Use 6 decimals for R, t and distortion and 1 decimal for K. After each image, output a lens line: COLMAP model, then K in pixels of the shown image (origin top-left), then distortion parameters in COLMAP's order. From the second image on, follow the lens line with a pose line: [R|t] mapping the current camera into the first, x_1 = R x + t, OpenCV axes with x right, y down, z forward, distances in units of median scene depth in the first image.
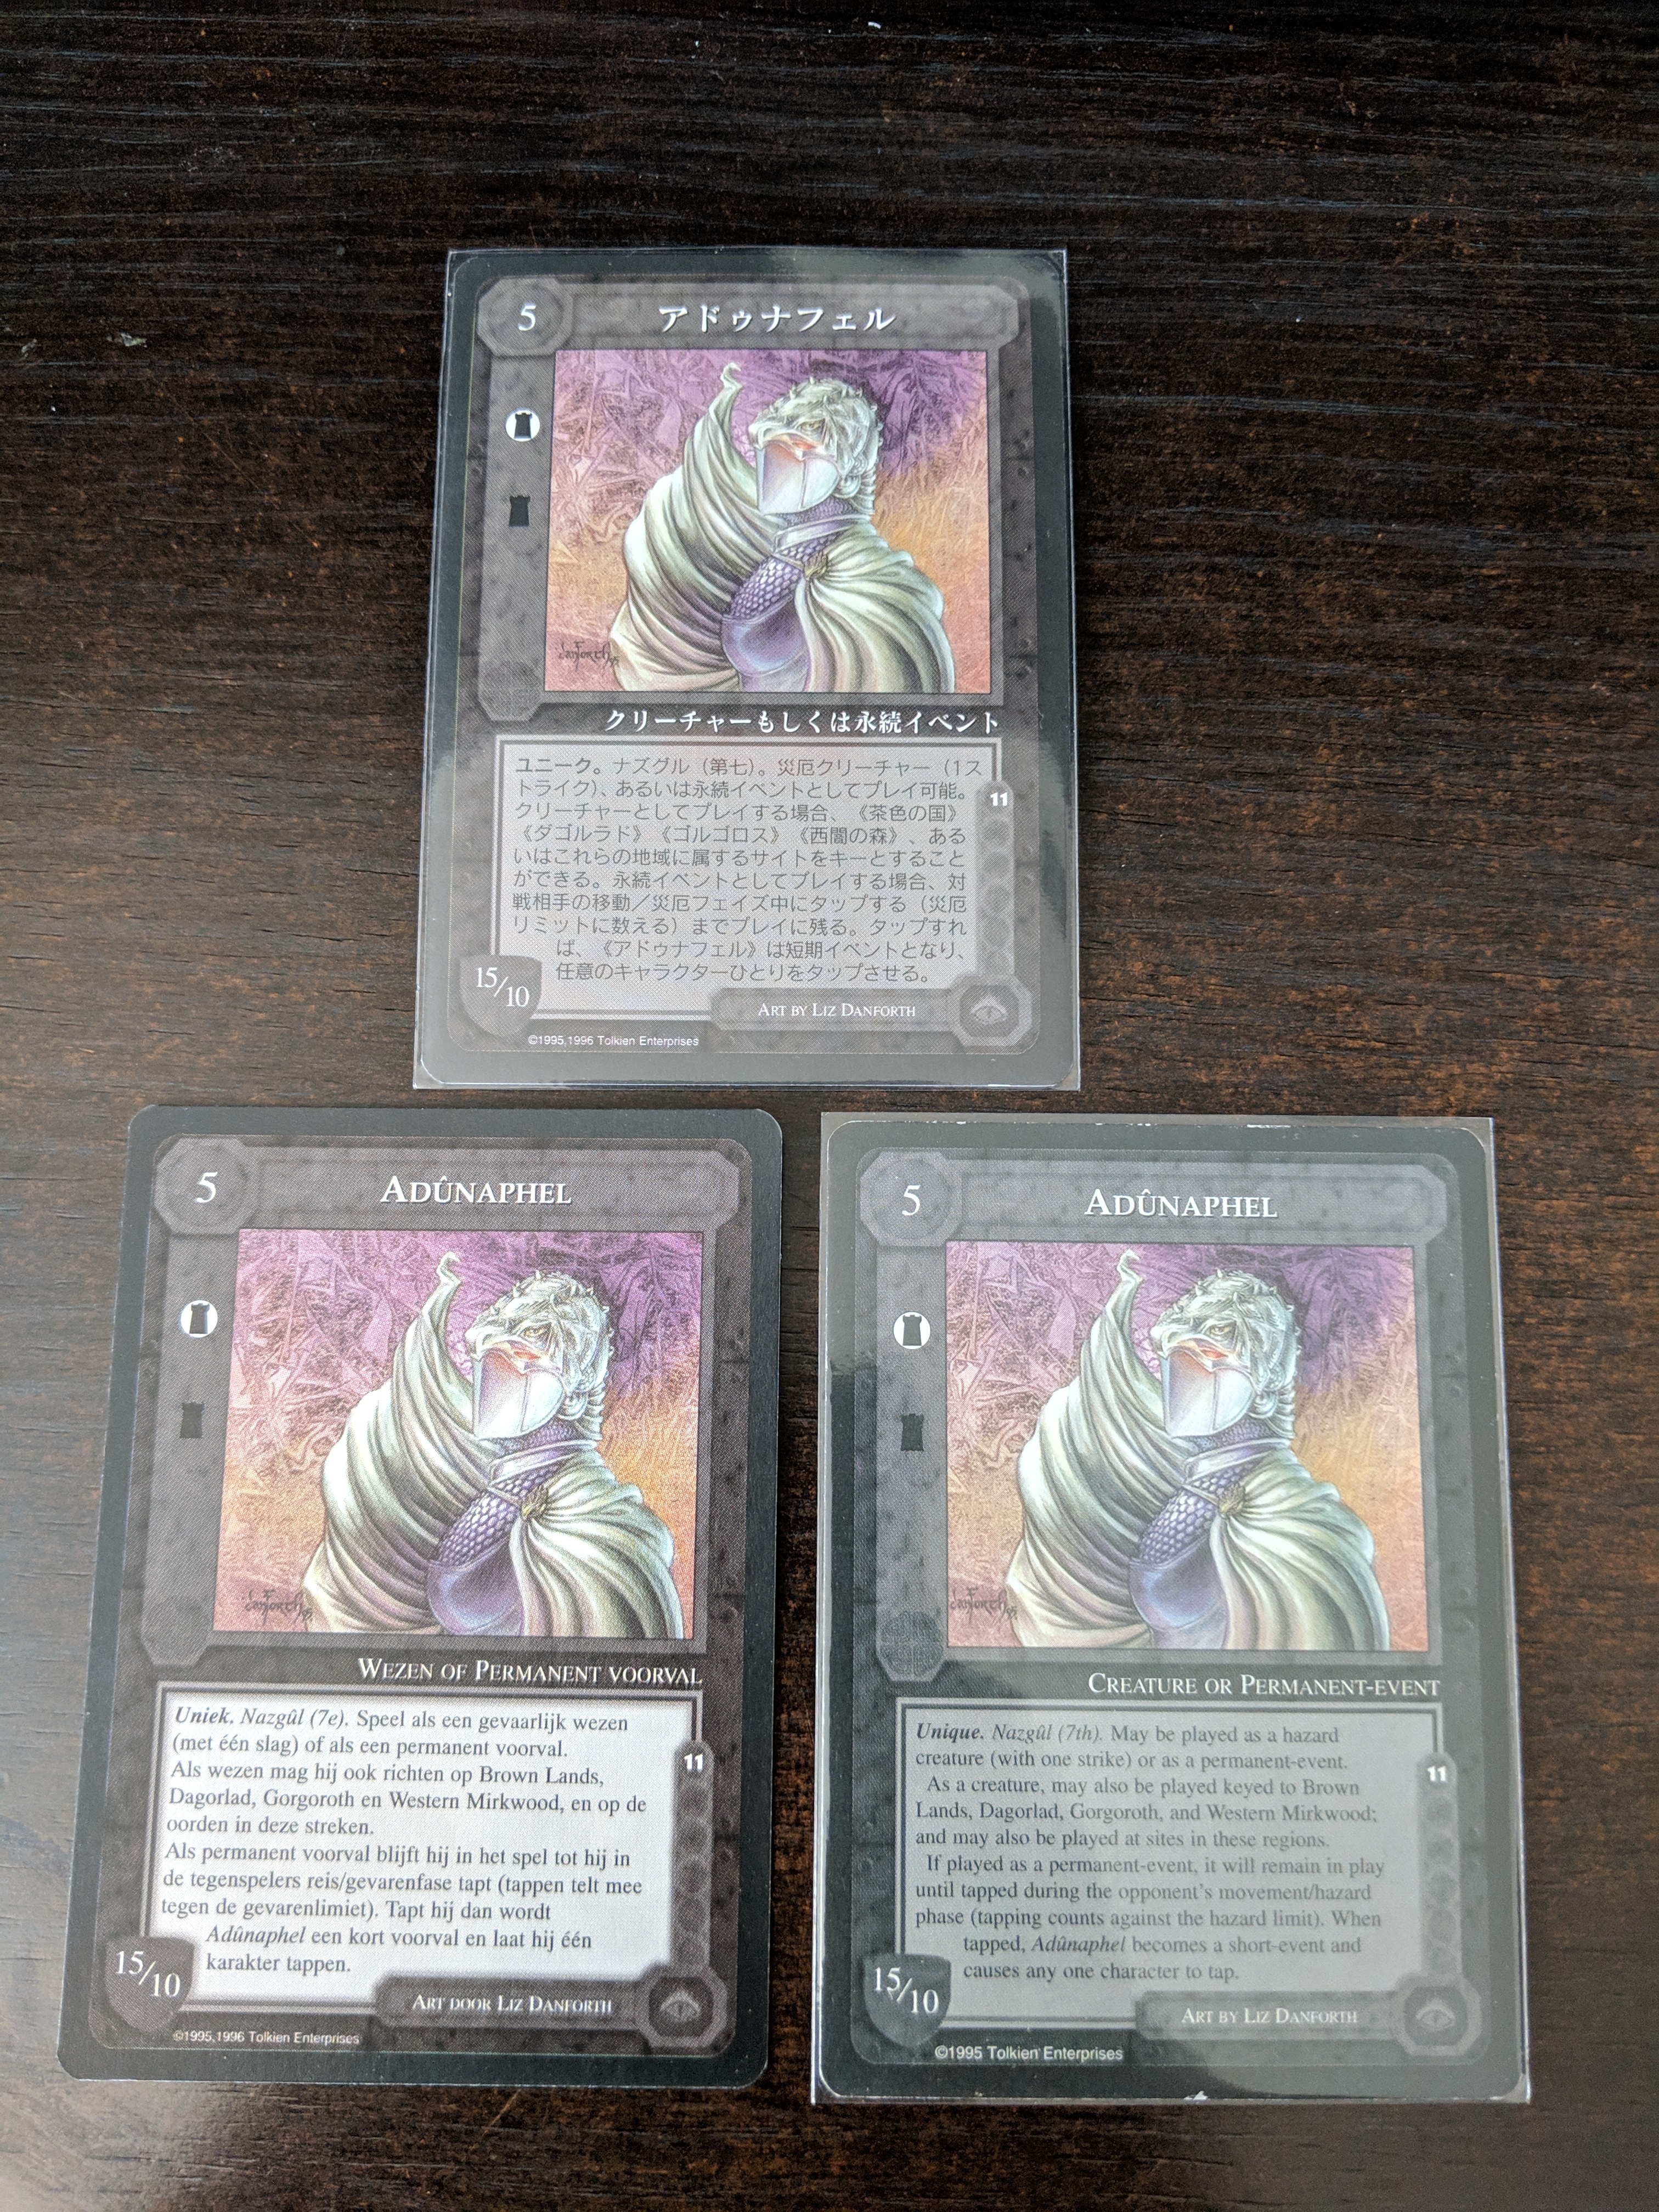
lens RADIAL K [[1452.0, 0, 796.9], [0, 1452.0, 1186.5], [0, 0, 1]] dist [0.004617, -0.011128]
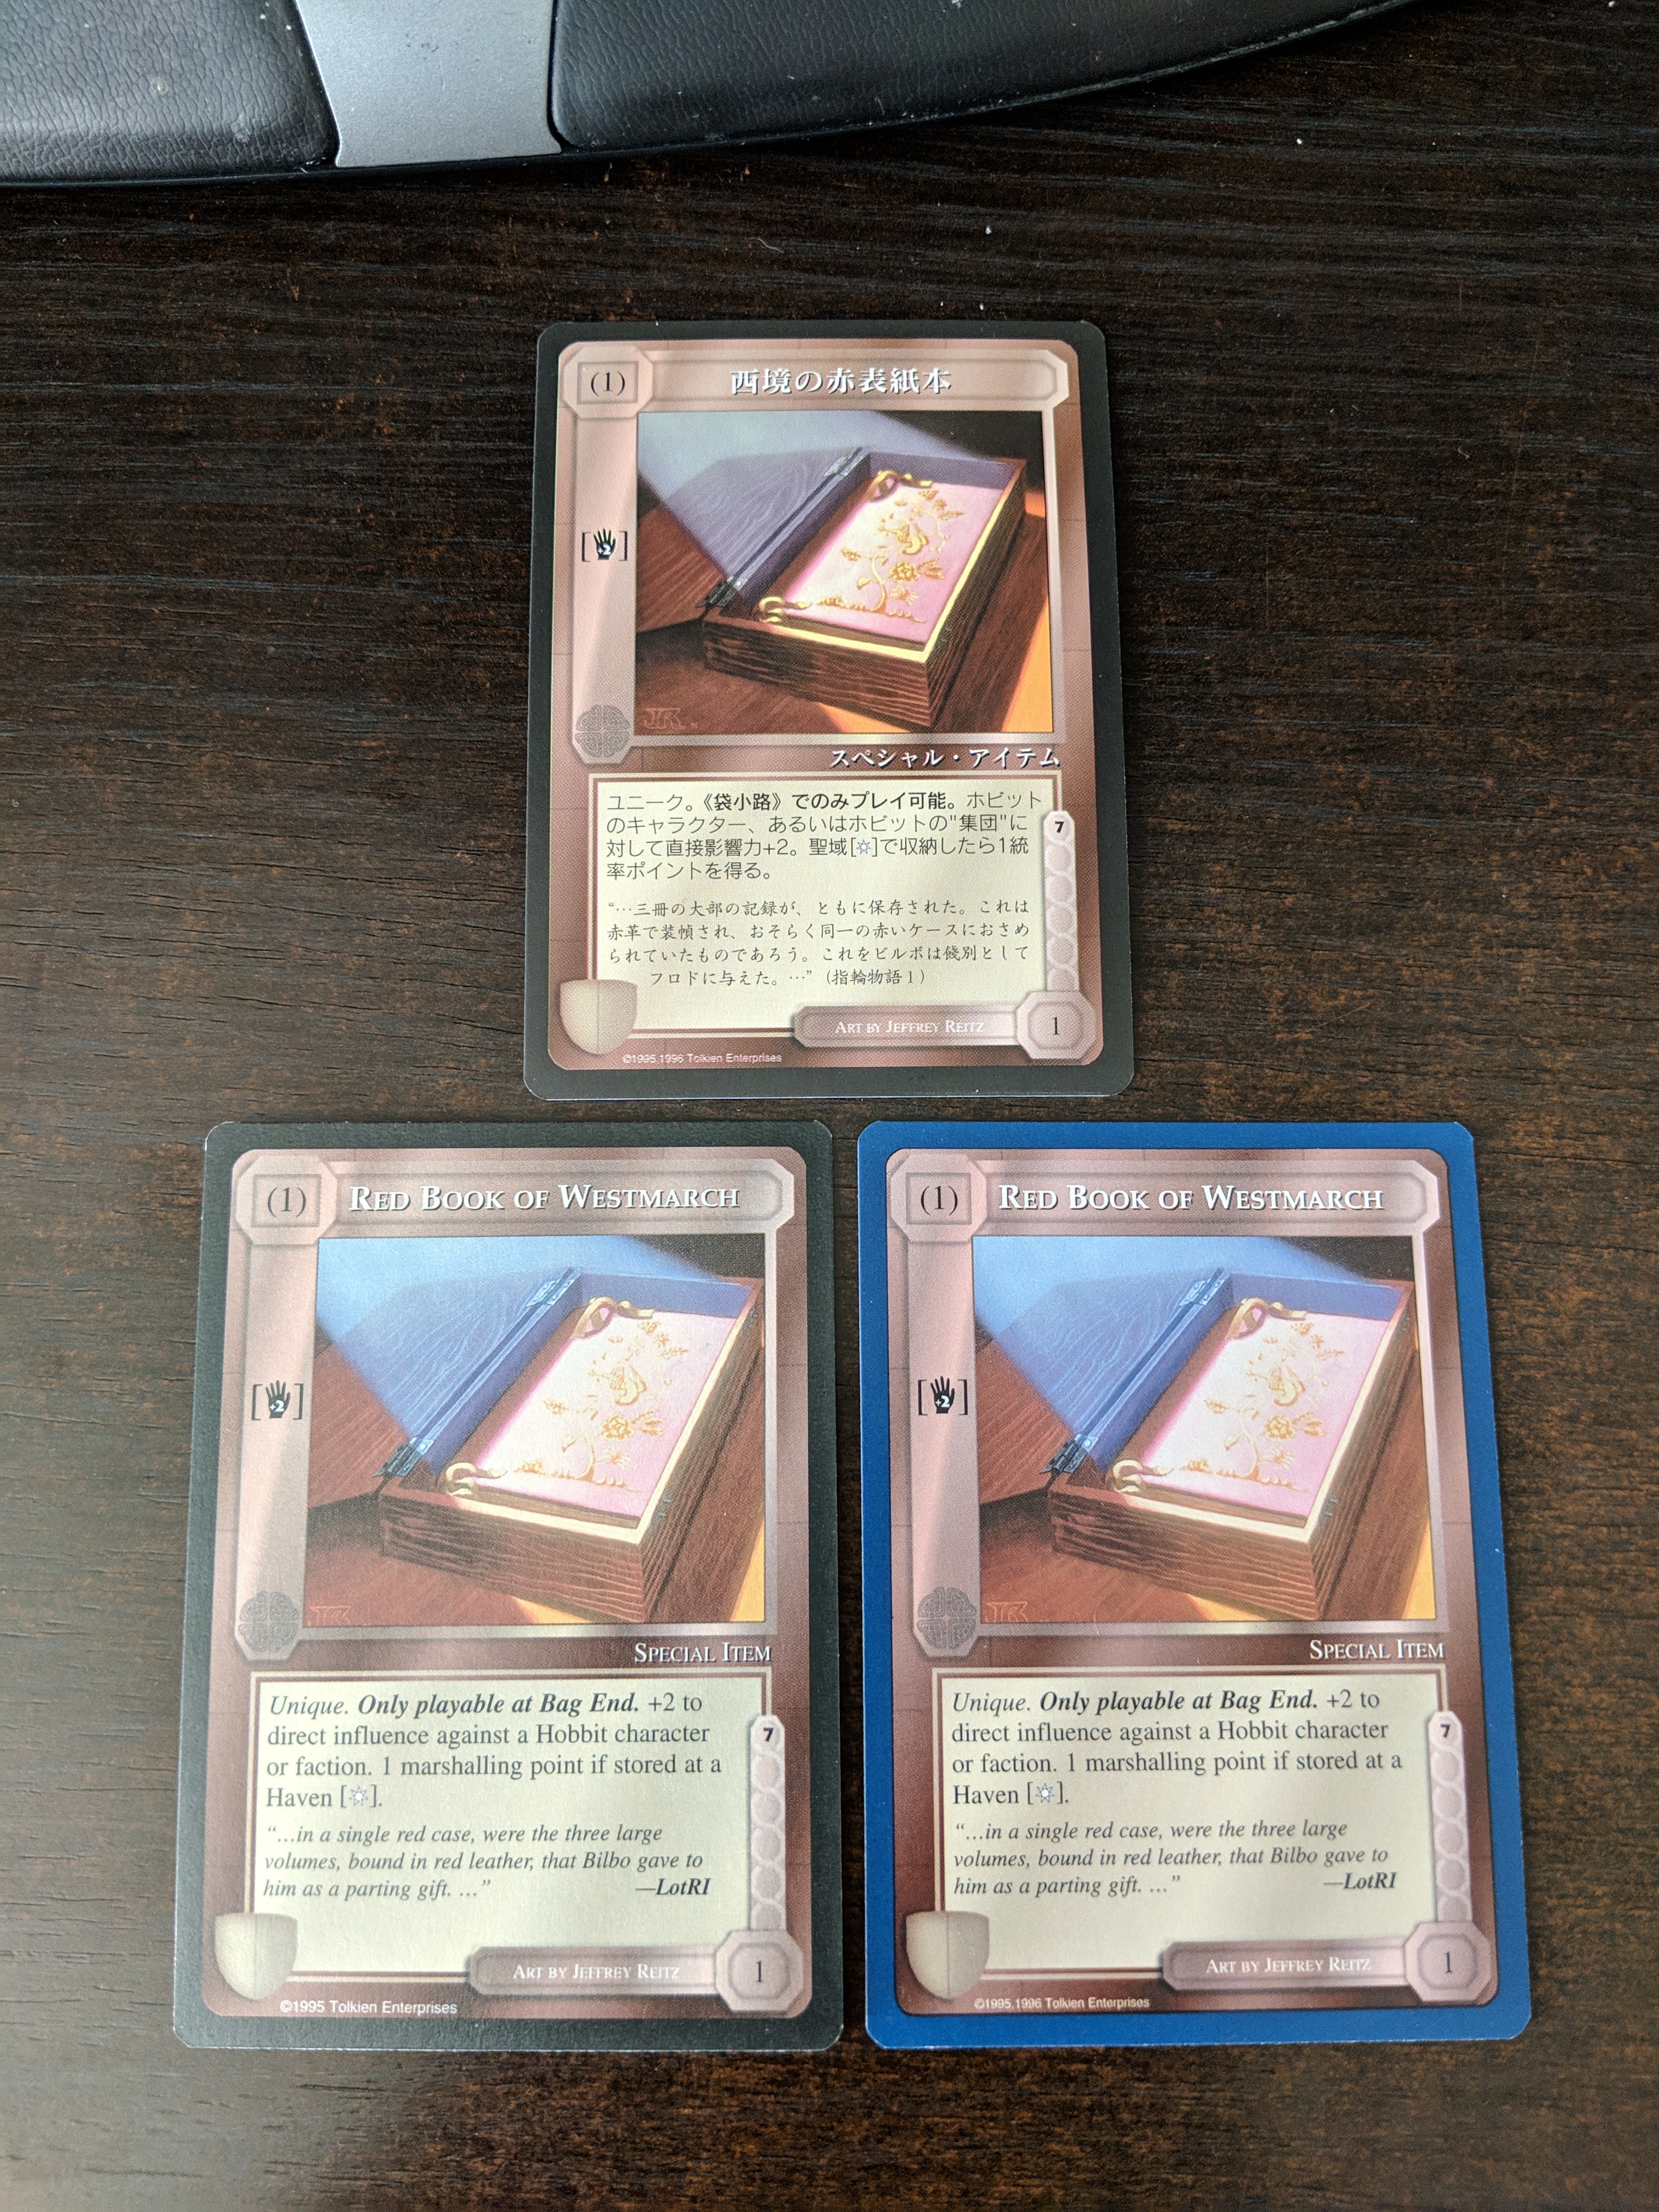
lens RADIAL K [[1389.0, 0, 840.6], [0, 1389.0, 1166.7], [0, 0, 1]] dist [0.030500, -0.030599]
pose [[0.999747, 0.000706, -0.022484, 0.826506], [-0.000932, 0.999949, -0.010035, -0.106590], [0.022475, 0.010053, 0.999697, 0.004522]]
